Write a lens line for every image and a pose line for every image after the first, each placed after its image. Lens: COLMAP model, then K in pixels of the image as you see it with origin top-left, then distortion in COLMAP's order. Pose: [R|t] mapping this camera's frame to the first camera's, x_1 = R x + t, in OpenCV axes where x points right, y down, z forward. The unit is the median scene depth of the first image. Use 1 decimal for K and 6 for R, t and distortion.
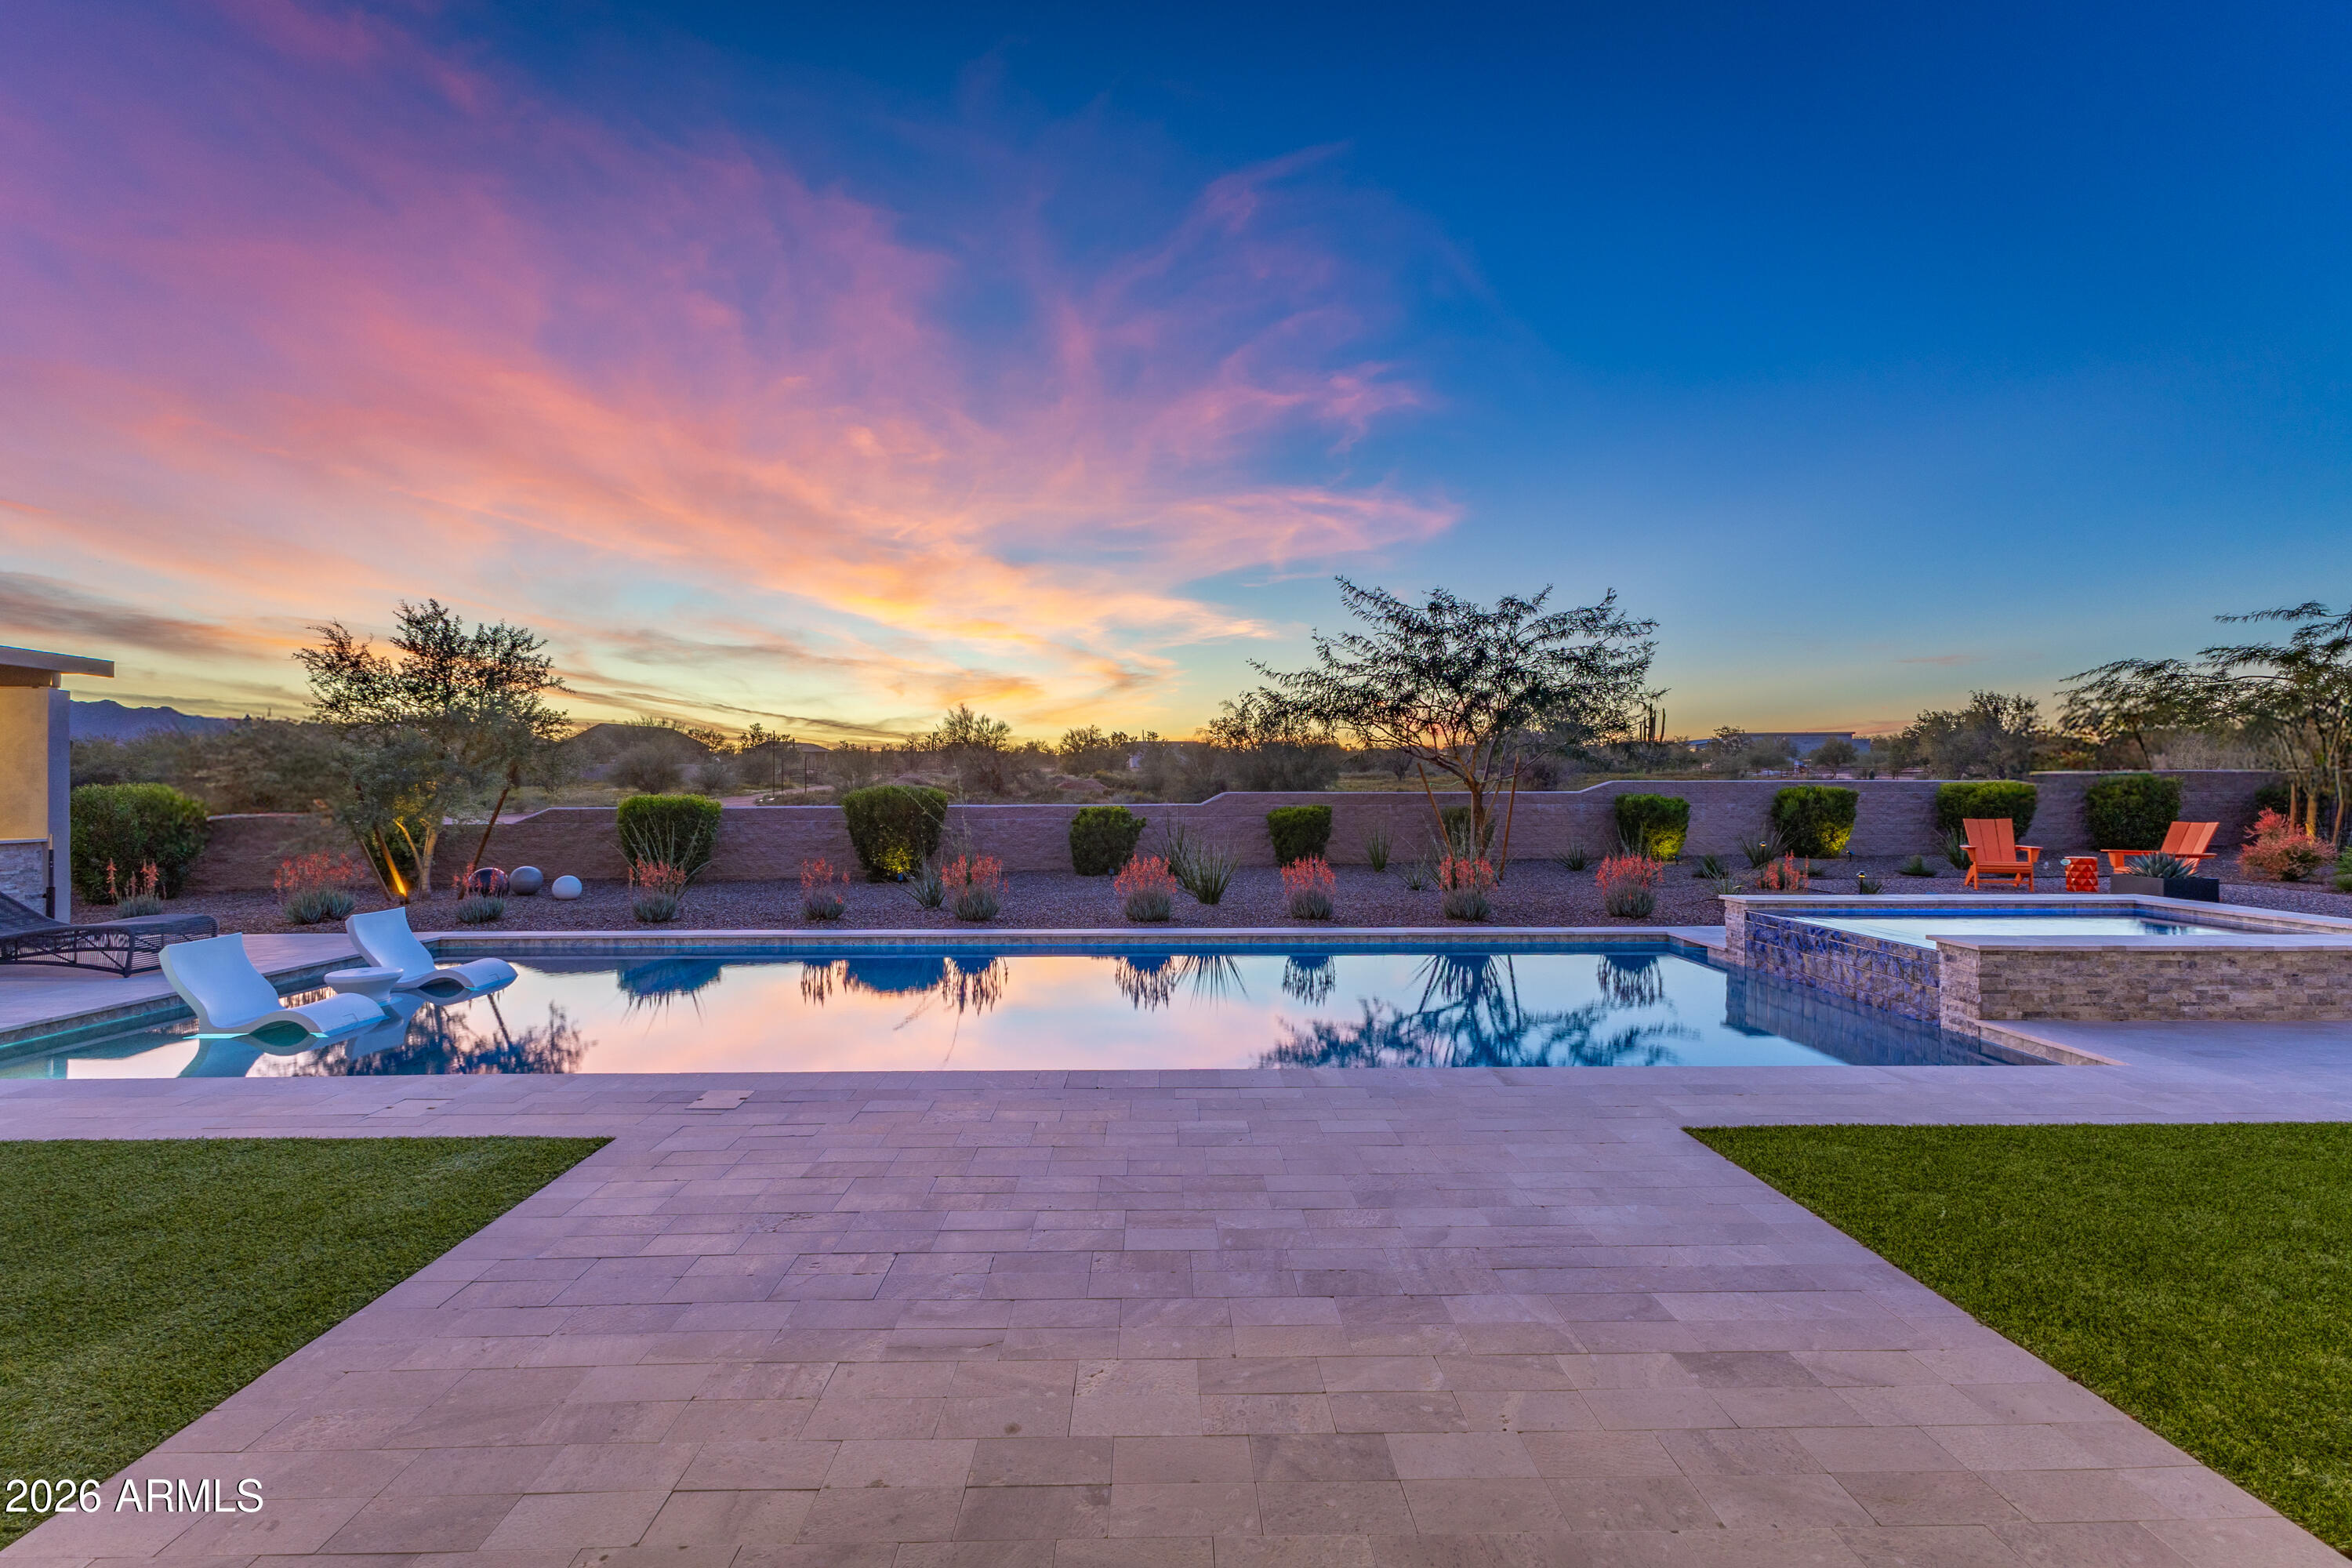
lens RADIAL K [[1050.2, 0, 1176.0], [0, 1050.2, 784.0], [0, 0, 1]] dist [-0.000325, -0.000207]
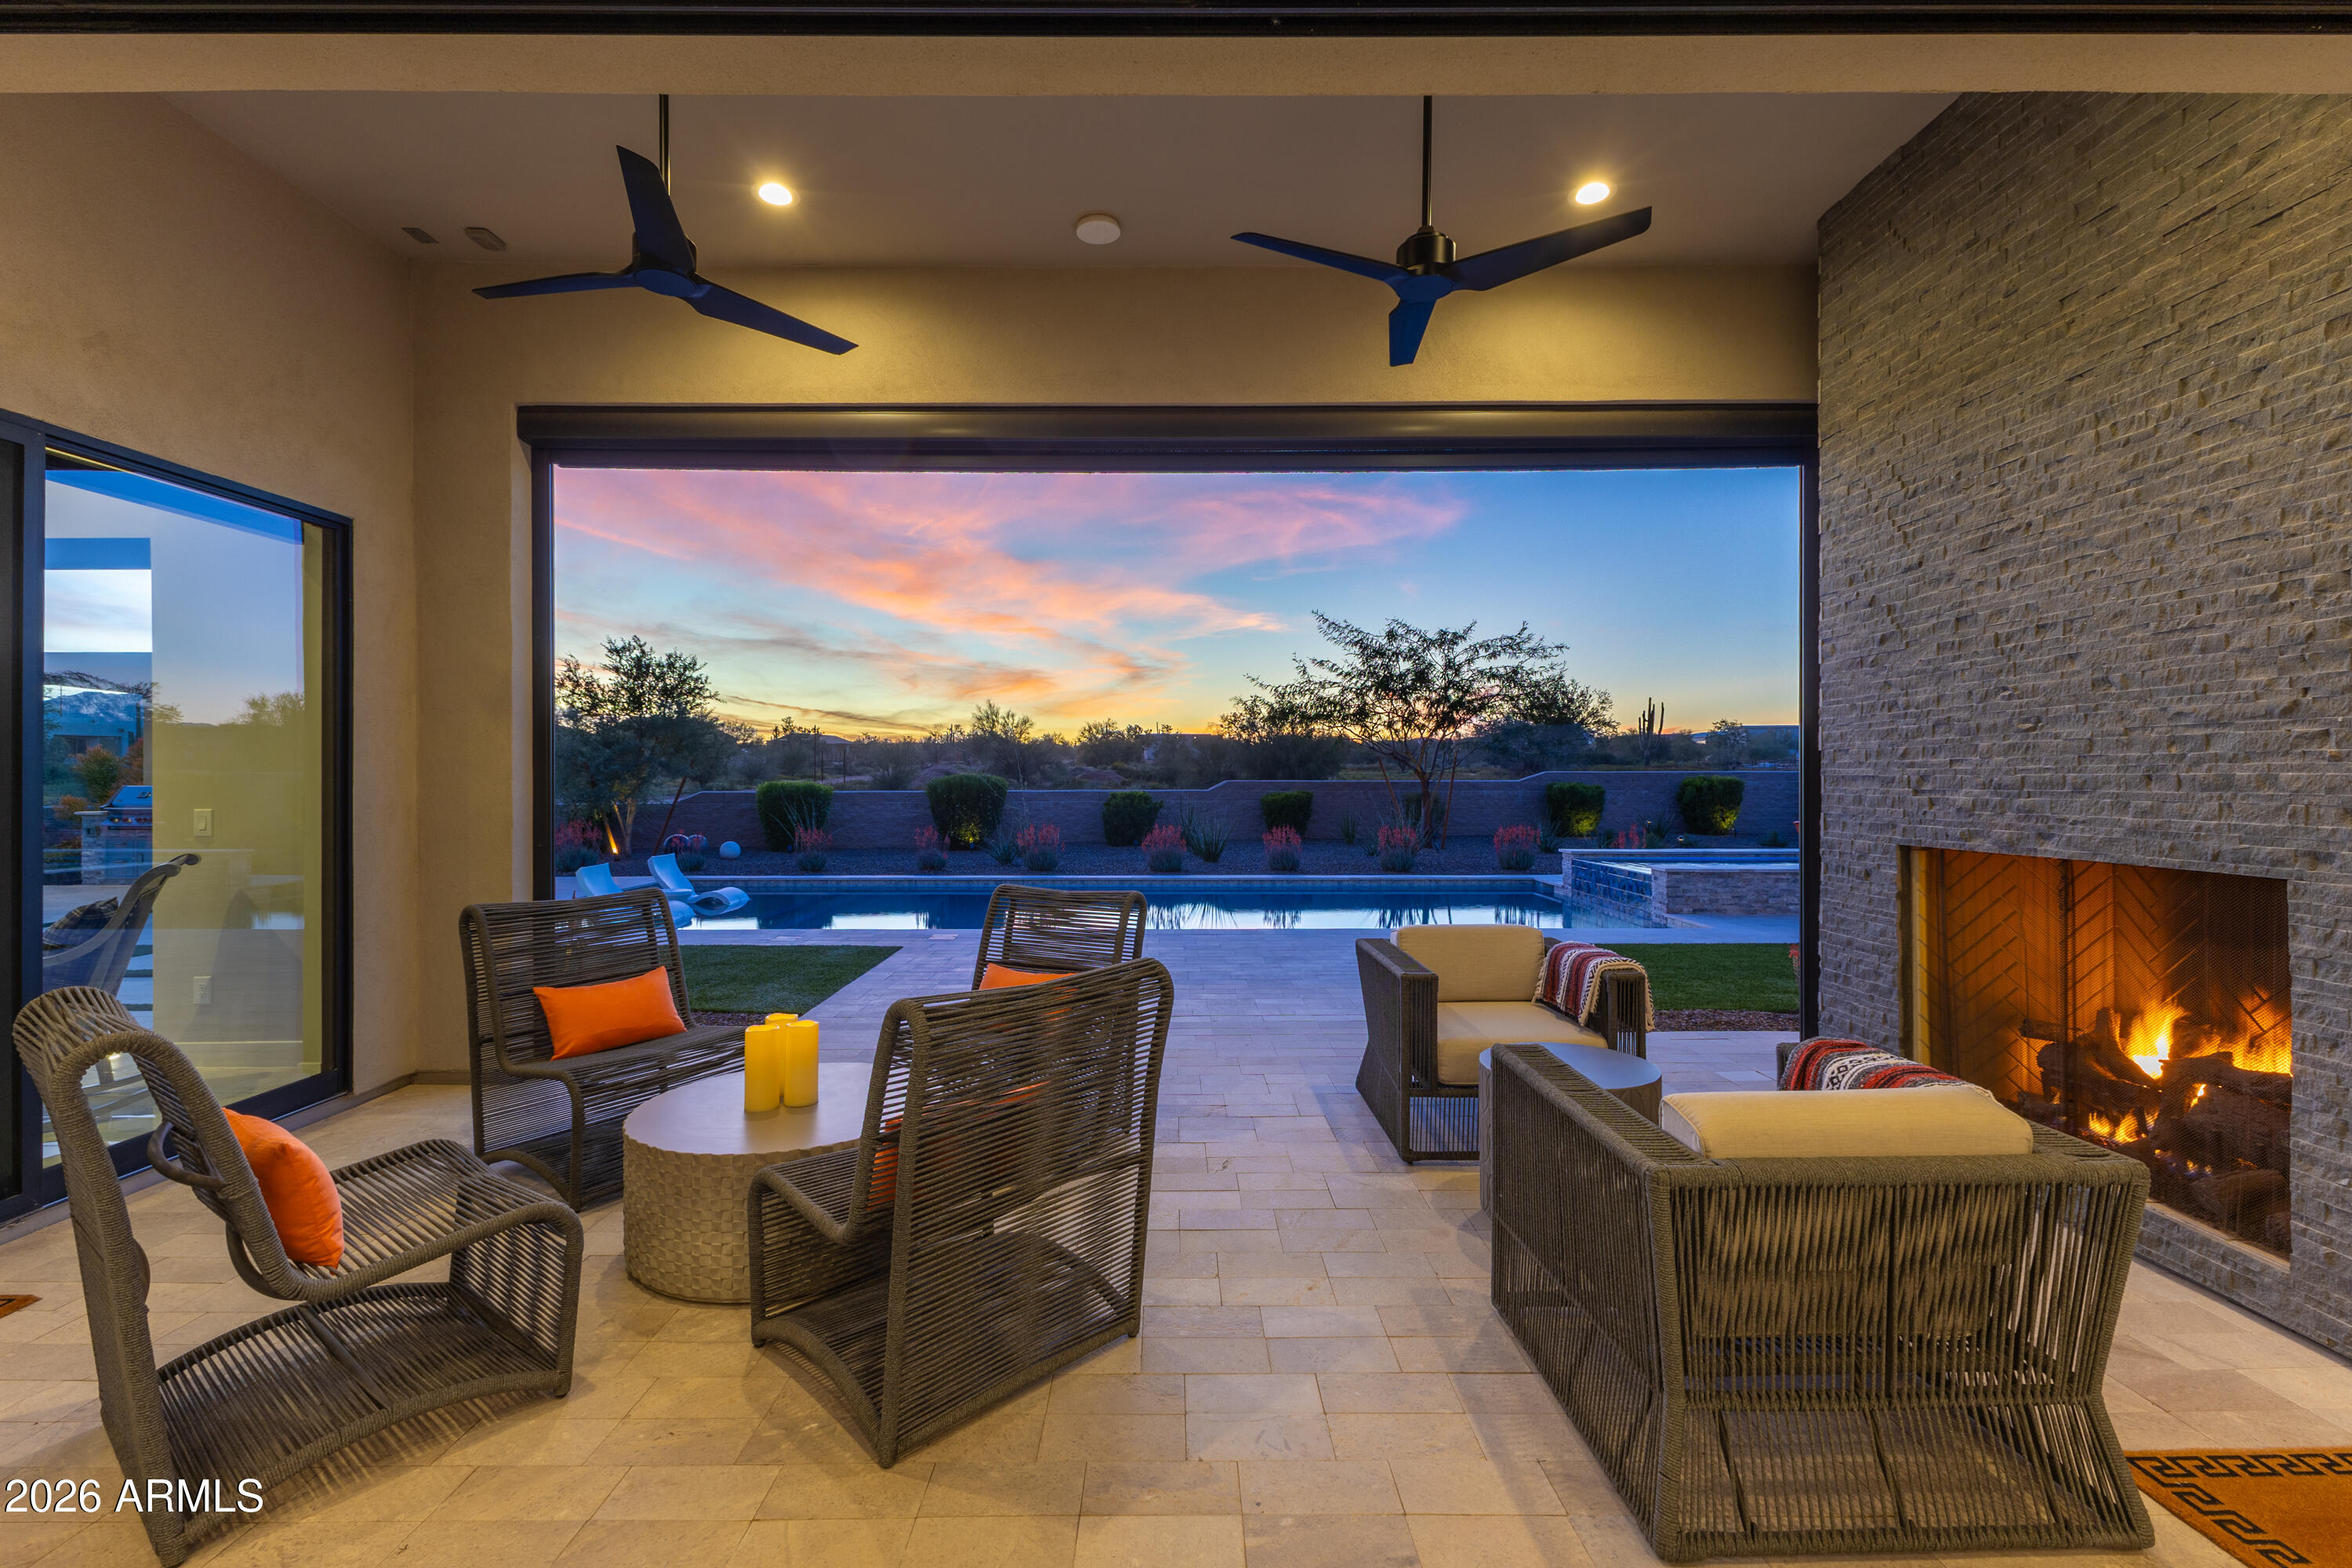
lens RADIAL K [[1050.2, 0, 1176.0], [0, 1050.2, 784.0], [0, 0, 1]] dist [-0.000325, -0.000207]
pose [[0.999919, 0.001275, -0.012659, 0.002627], [-0.001176, 0.999969, 0.007819, 0.002505], [0.012669, -0.007804, 0.999889, -0.242888]]
